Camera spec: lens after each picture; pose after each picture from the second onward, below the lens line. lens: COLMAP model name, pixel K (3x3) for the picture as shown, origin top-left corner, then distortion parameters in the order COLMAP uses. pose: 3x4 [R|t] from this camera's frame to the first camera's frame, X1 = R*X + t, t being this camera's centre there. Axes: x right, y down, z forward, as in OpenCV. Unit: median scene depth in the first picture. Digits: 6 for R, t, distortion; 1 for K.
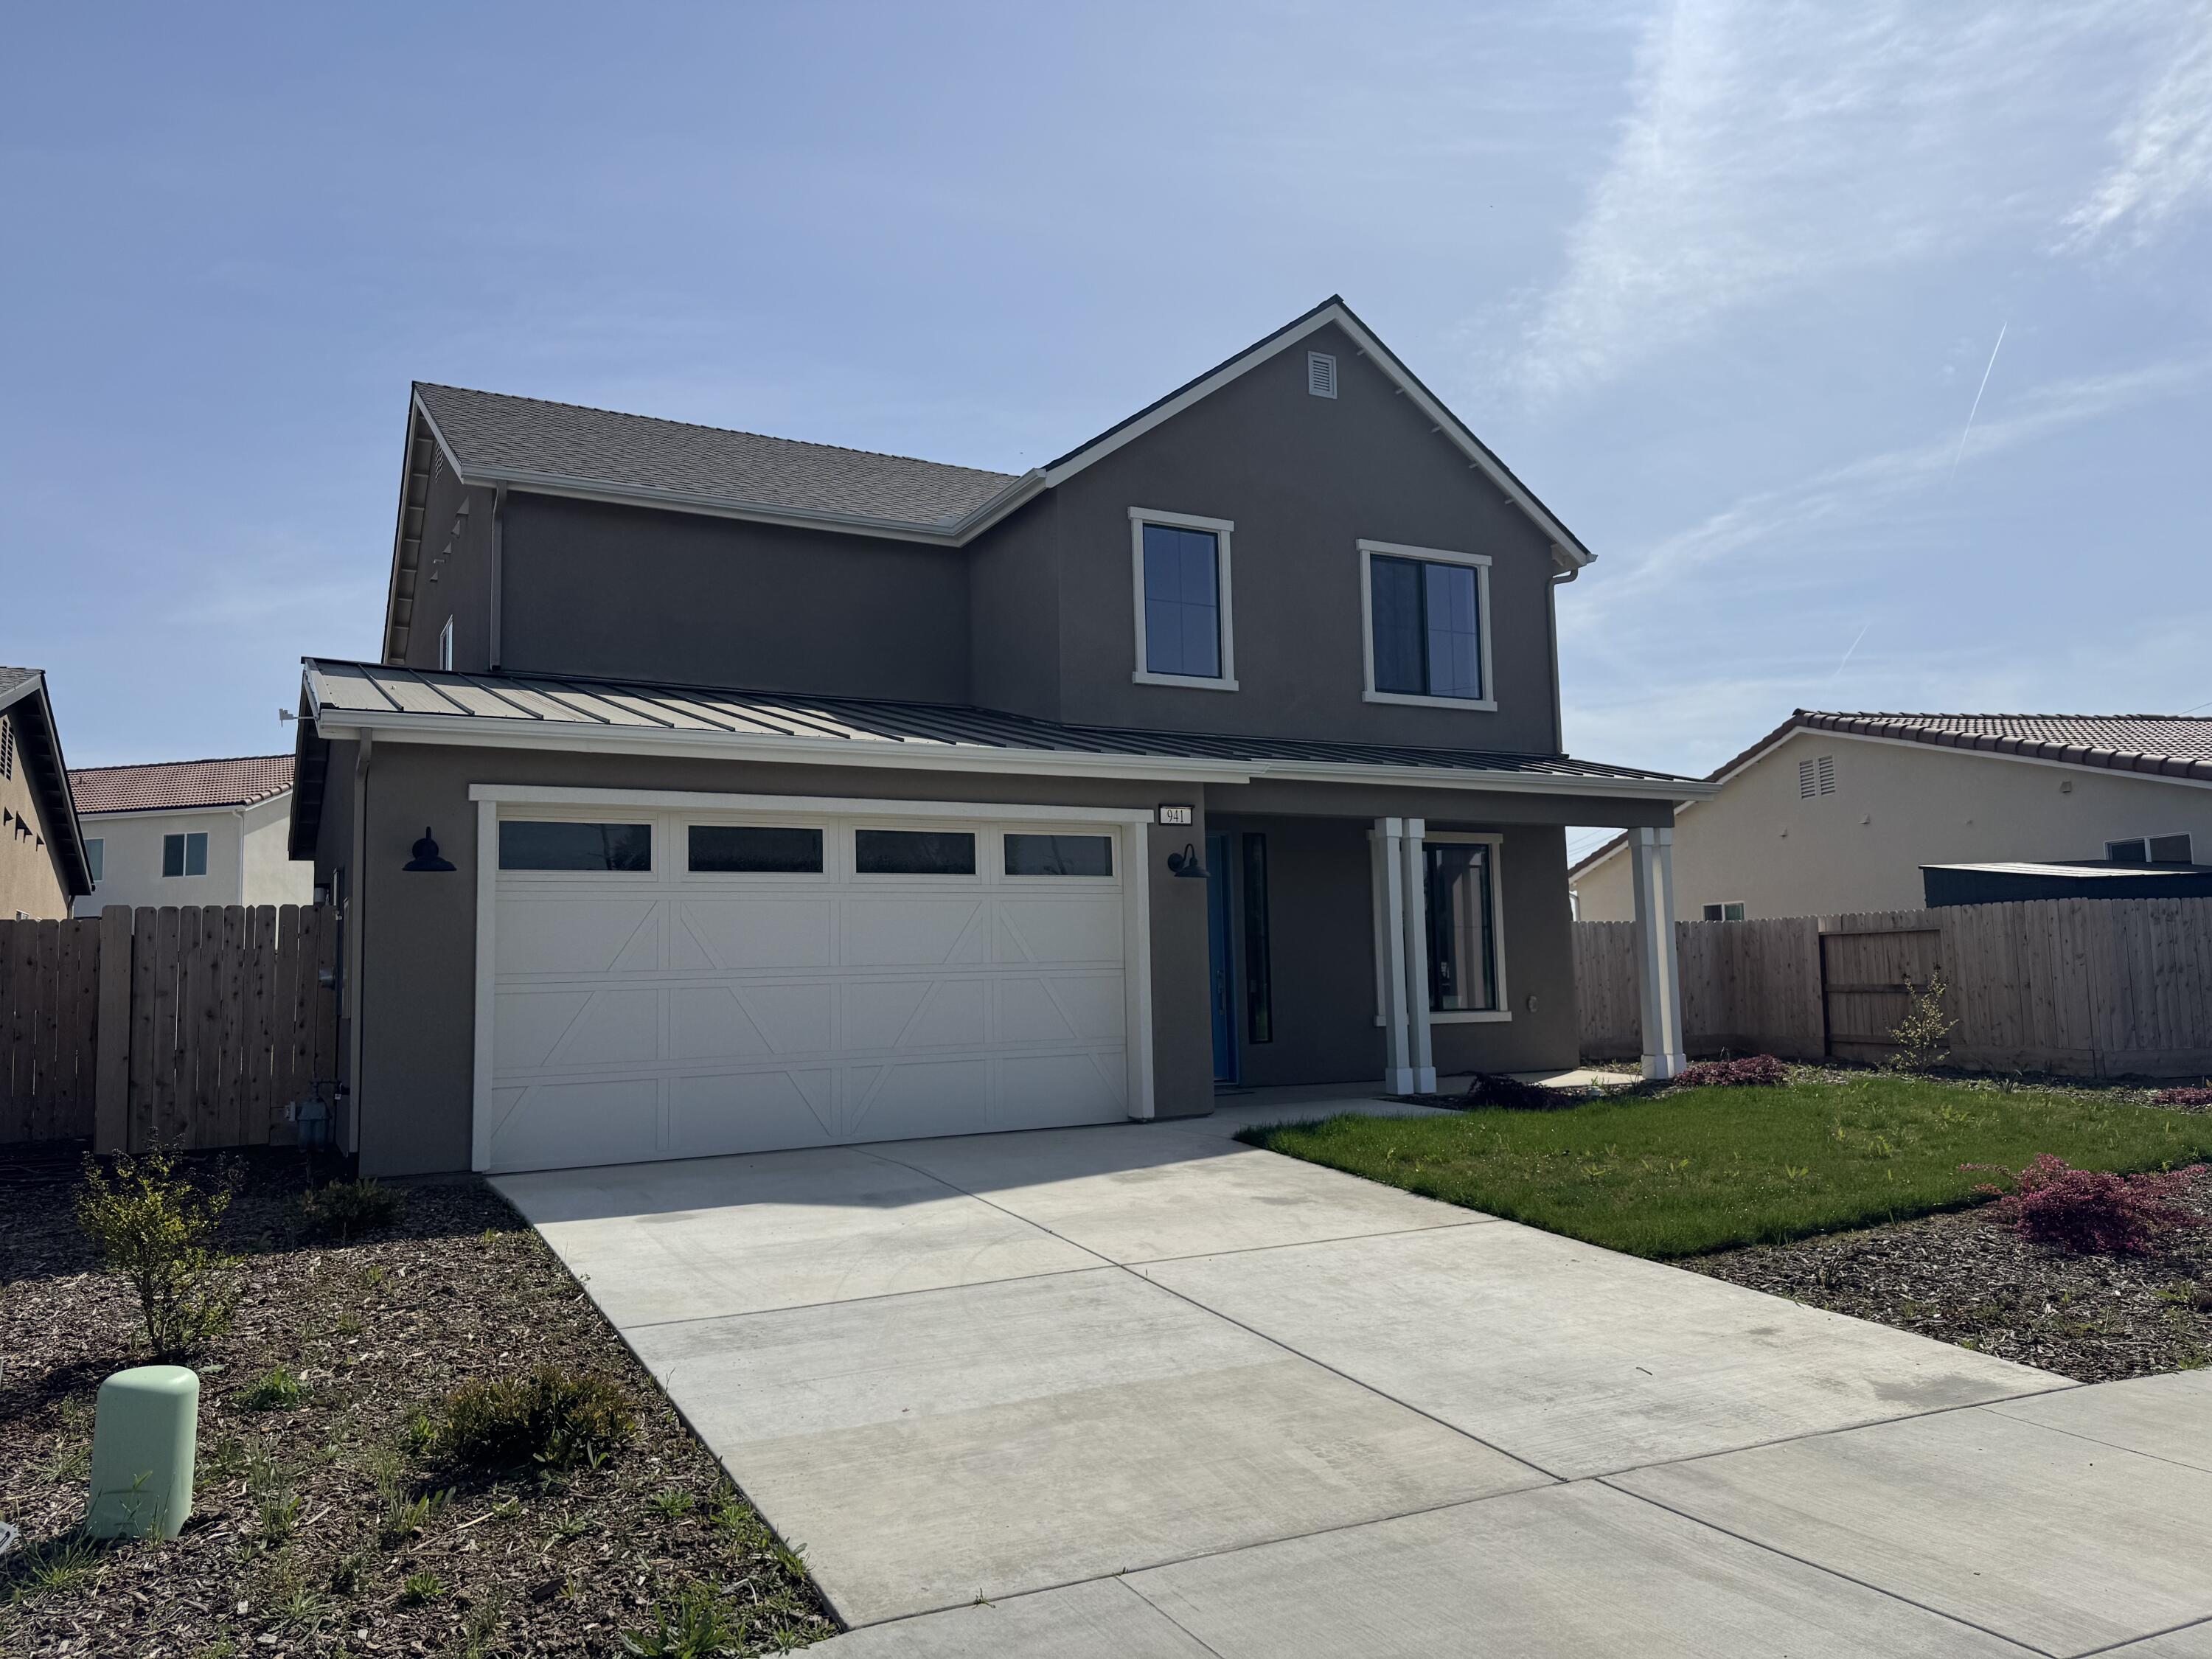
lens RADIAL K [[1510.1, 0, 1101.1], [0, 1510.1, 842.8], [0, 0, 1]] dist [0.036654, -0.038236]
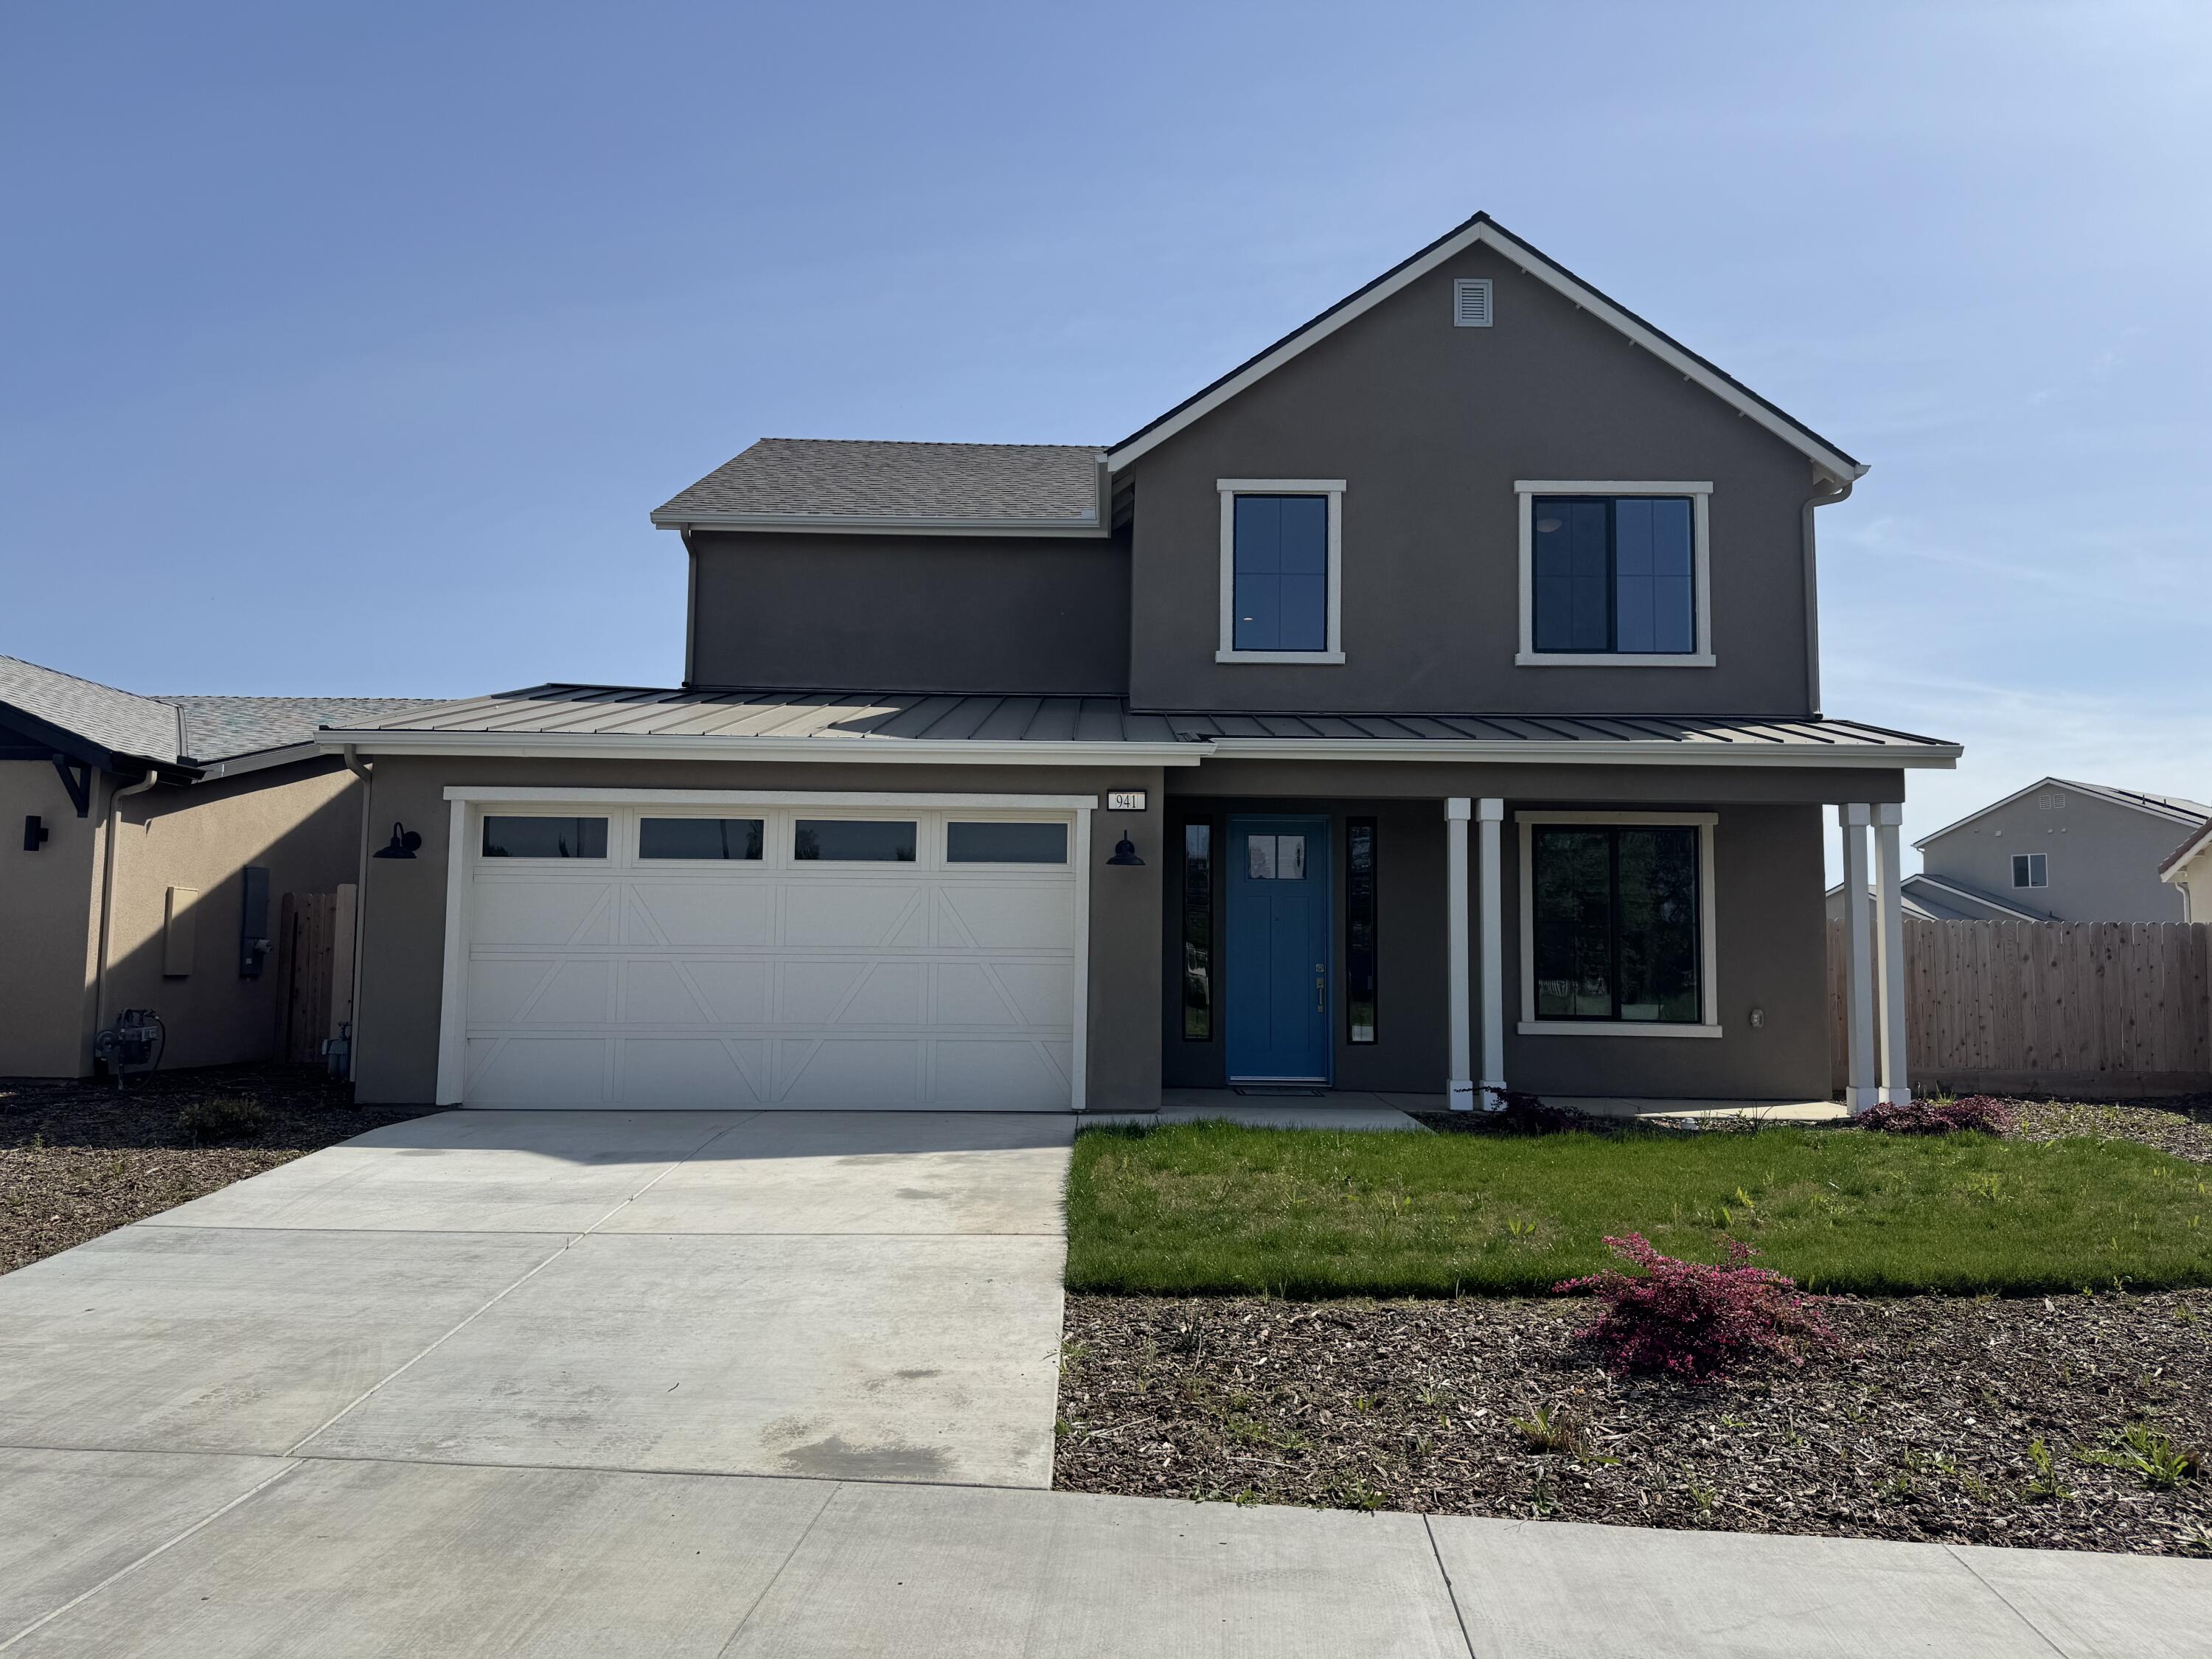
lens RADIAL K [[1510.1, 0, 1114.7], [0, 1510.1, 841.9], [0, 0, 1]] dist [0.036654, -0.038236]
pose [[0.880785, -0.004428, -0.473497, 0.465767], [0.009148, 0.999929, 0.007665, 0.000795], [0.473429, -0.011083, 0.880762, 0.131649]]
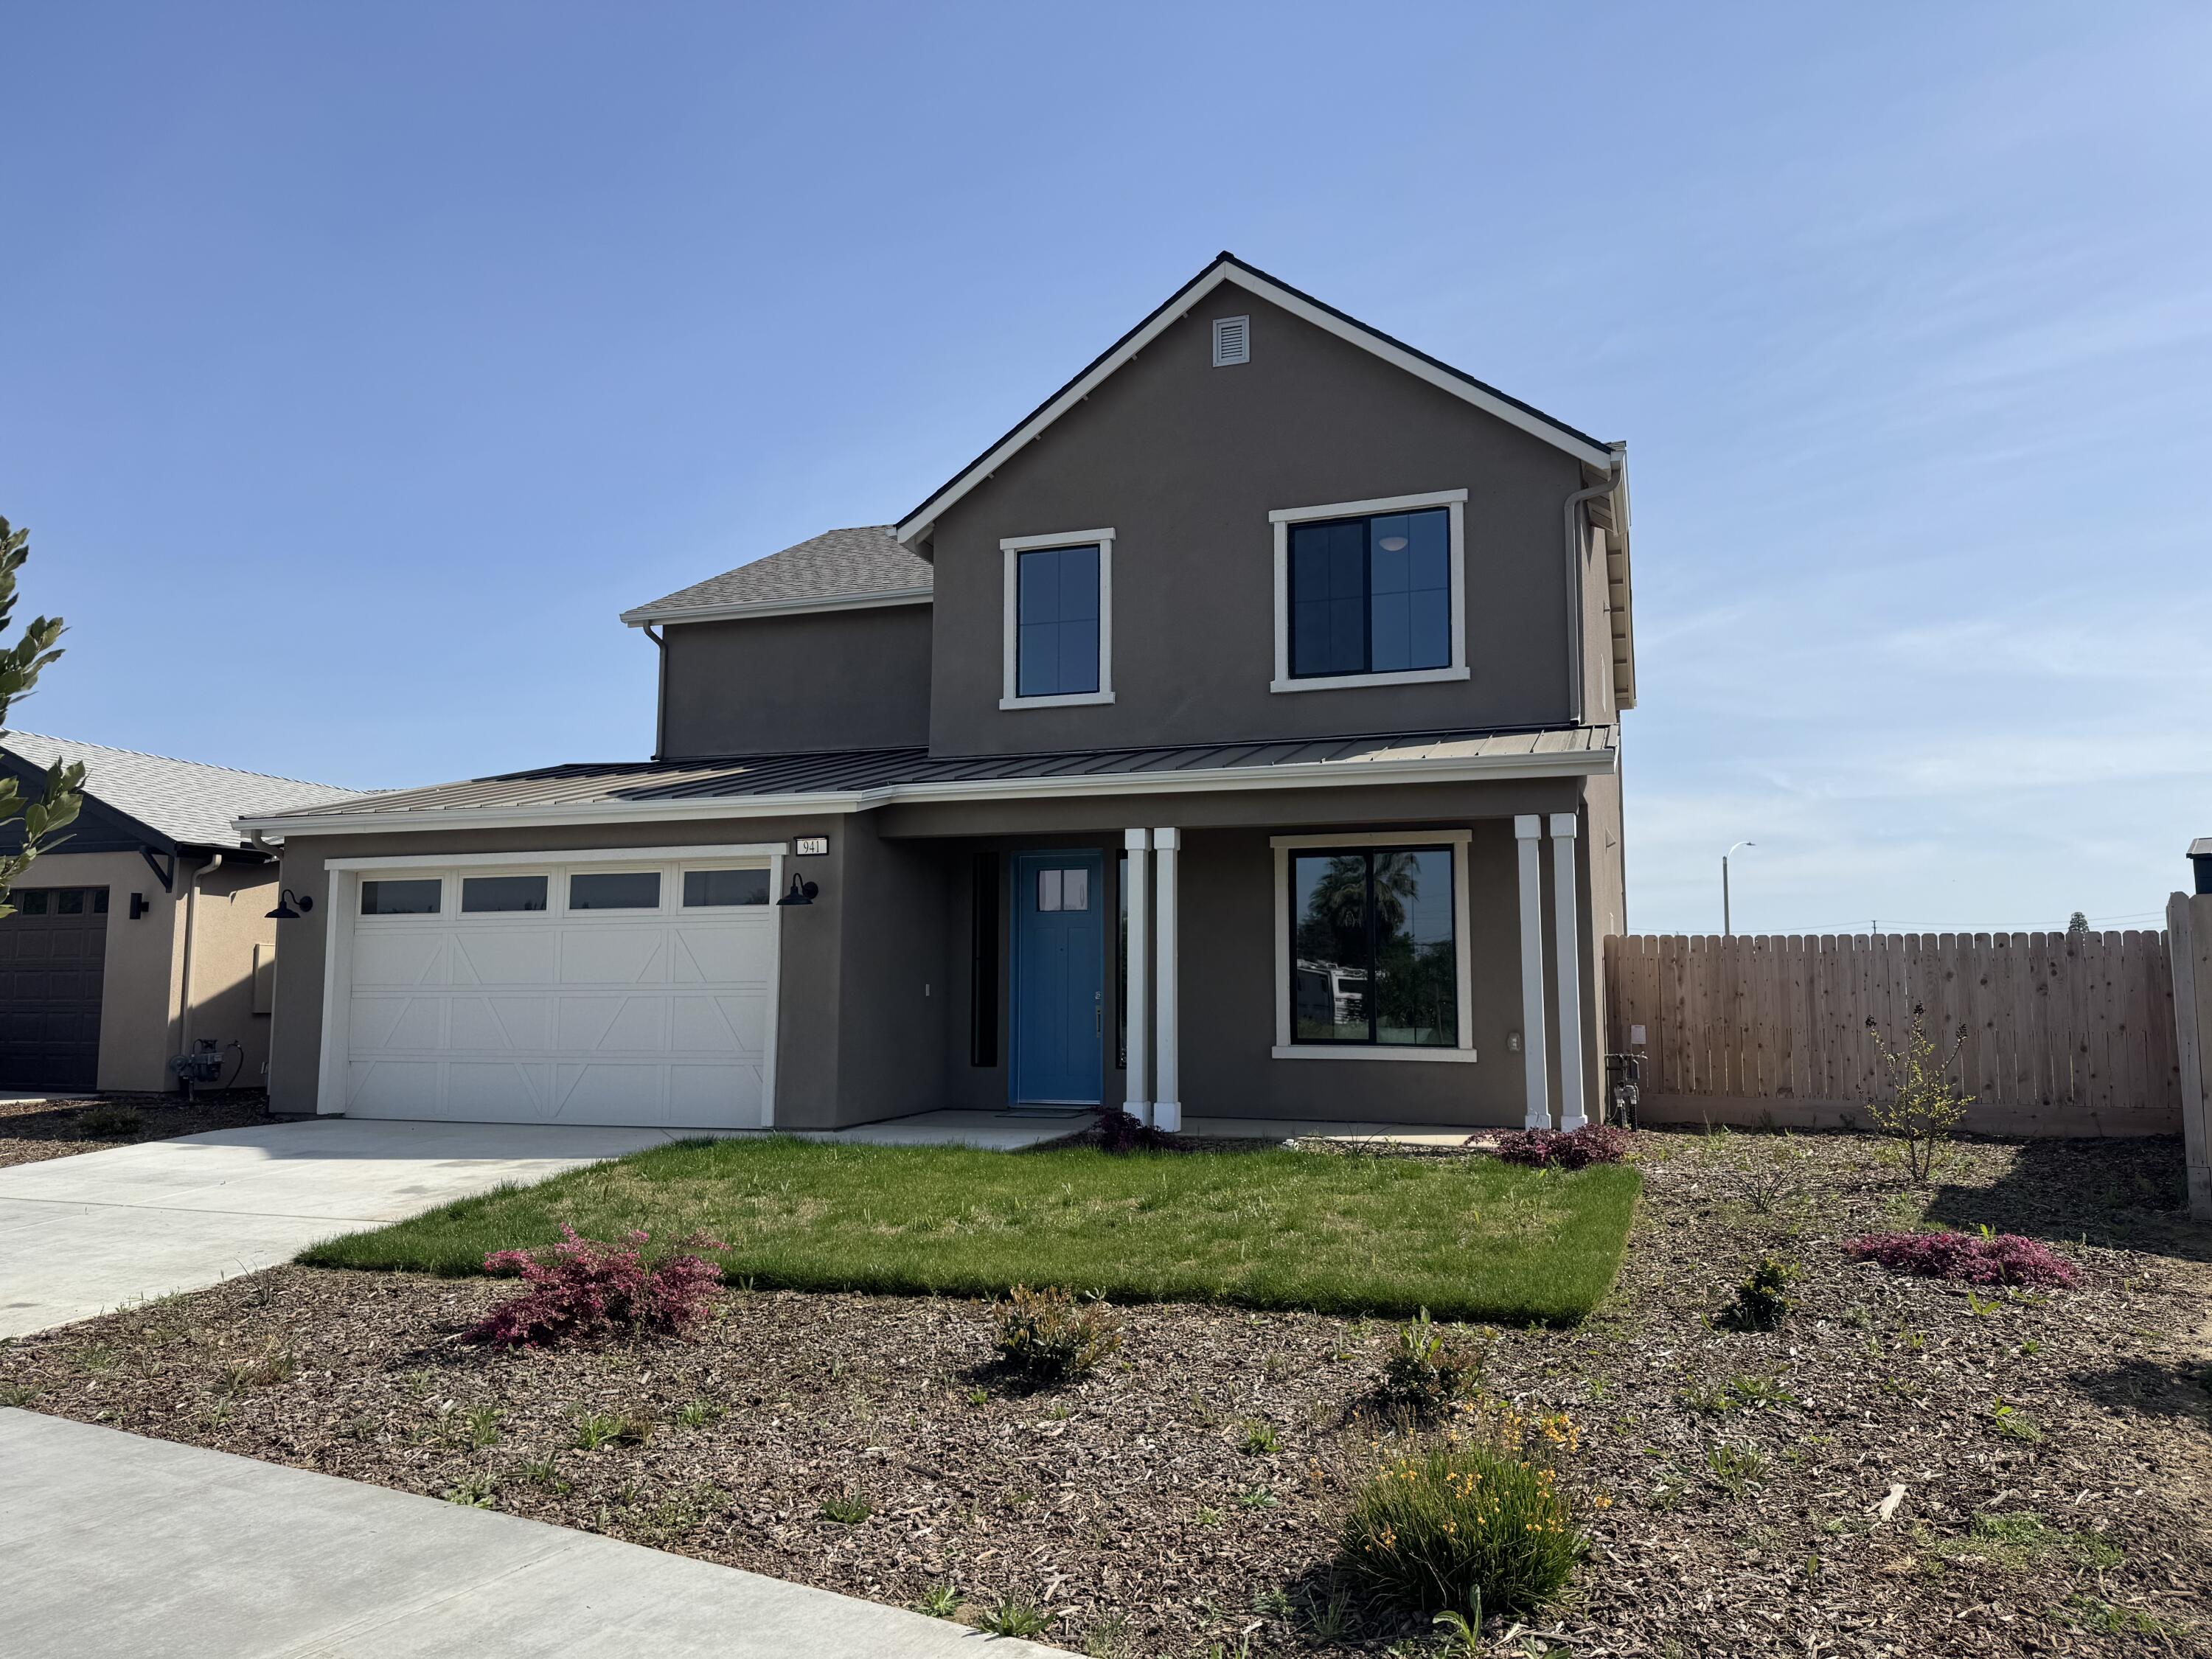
lens RADIAL K [[1510.1, 0, 1147.5], [0, 1510.1, 846.1], [0, 0, 1]] dist [0.036654, -0.038236]
pose [[0.685646, -0.049382, -0.726258, 0.923274], [0.047763, 0.998598, -0.022807, 0.016269], [0.726366, -0.019051, 0.687044, 0.402966]]
